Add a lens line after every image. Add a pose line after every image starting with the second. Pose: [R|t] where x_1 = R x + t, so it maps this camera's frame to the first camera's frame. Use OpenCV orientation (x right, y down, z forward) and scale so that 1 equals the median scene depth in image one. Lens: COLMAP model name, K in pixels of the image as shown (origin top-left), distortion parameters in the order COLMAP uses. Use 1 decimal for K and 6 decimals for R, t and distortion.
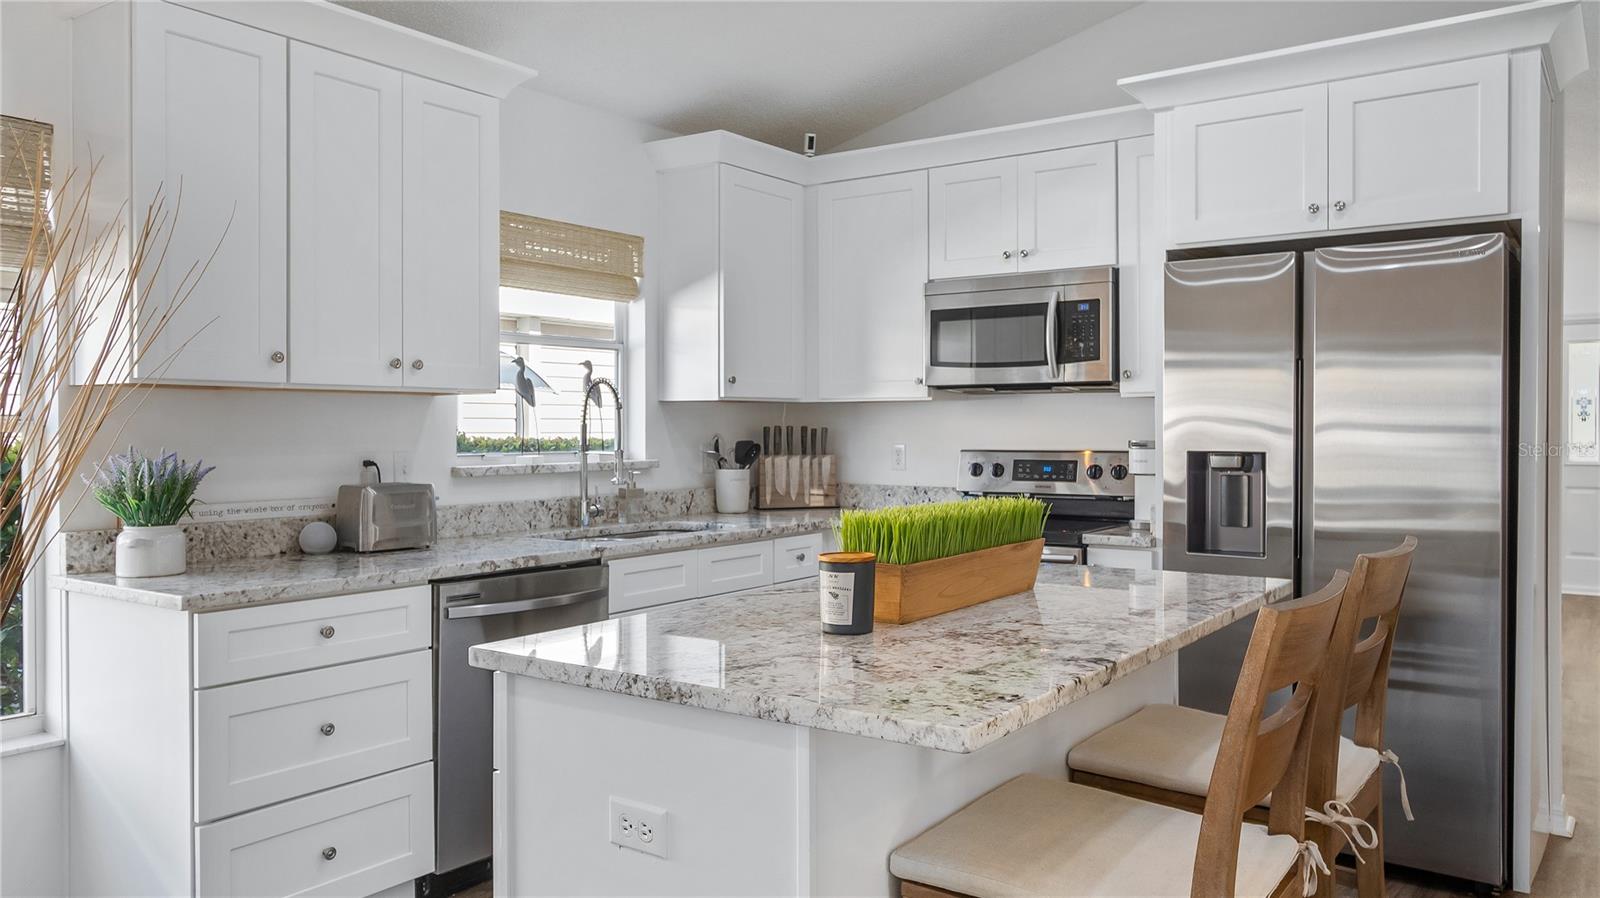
lens RADIAL K [[1188.0, 0, 800.1], [0, 1188.0, 448.7], [0, 0, 1]] dist [0.001522, -0.001609]
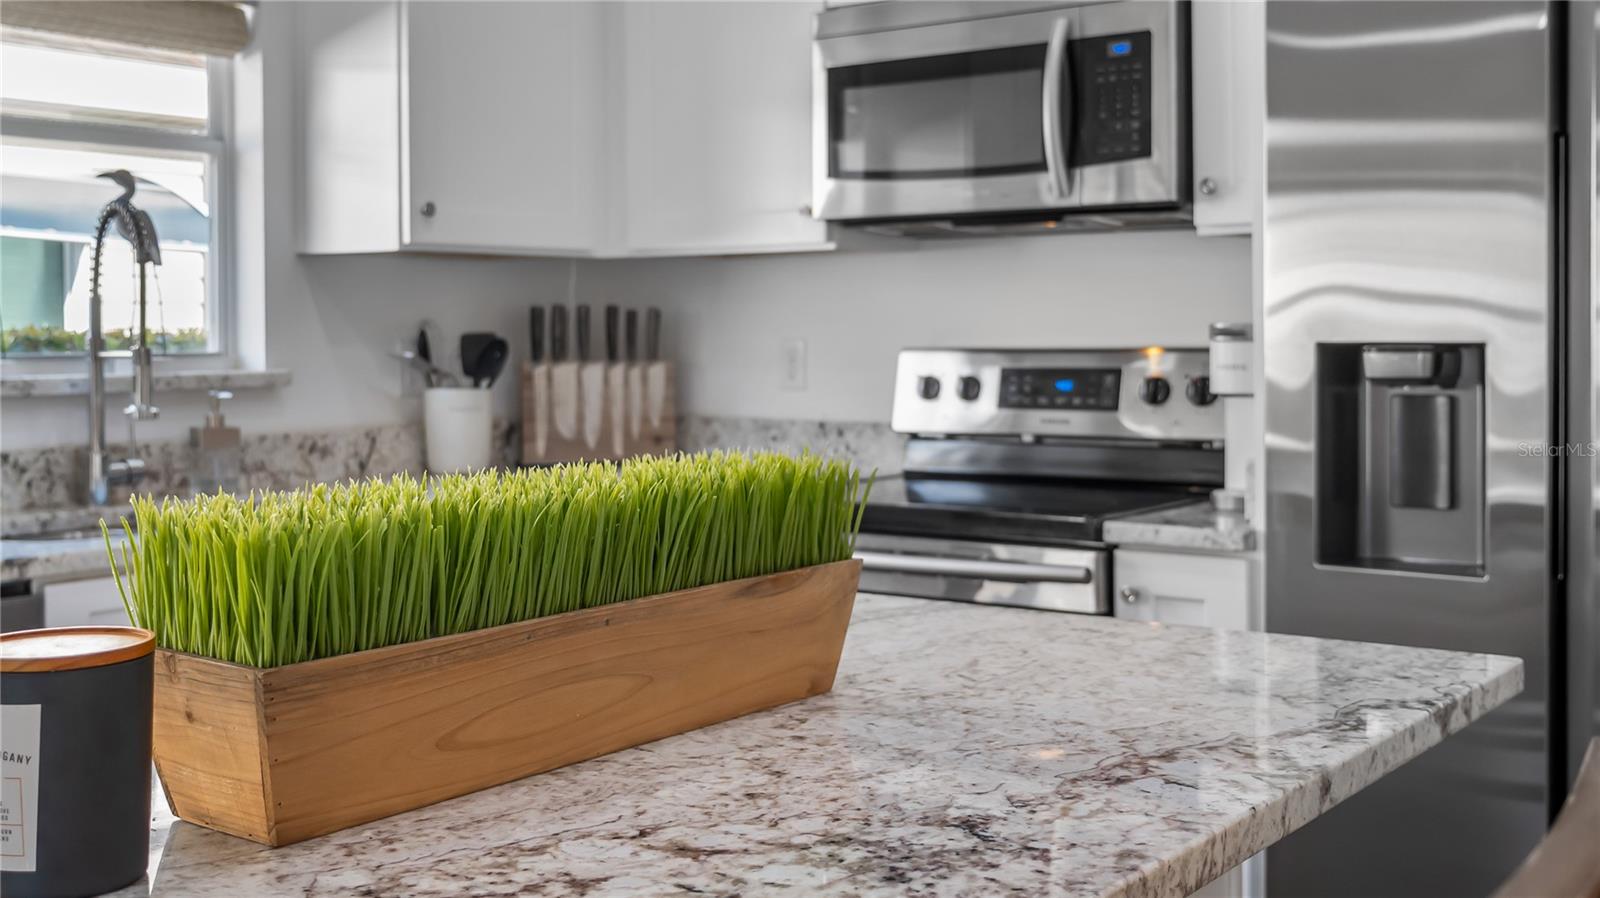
lens RADIAL K [[1831.2, 0, 791.5], [0, 1831.2, 372.9], [0, 0, 1]] dist [-0.003657, 0.000000]
pose [[0.999771, -0.003876, -0.021065, 0.114913], [0.003990, 0.999978, 0.005381, 0.007458], [0.021044, -0.005464, 0.999764, 0.241408]]
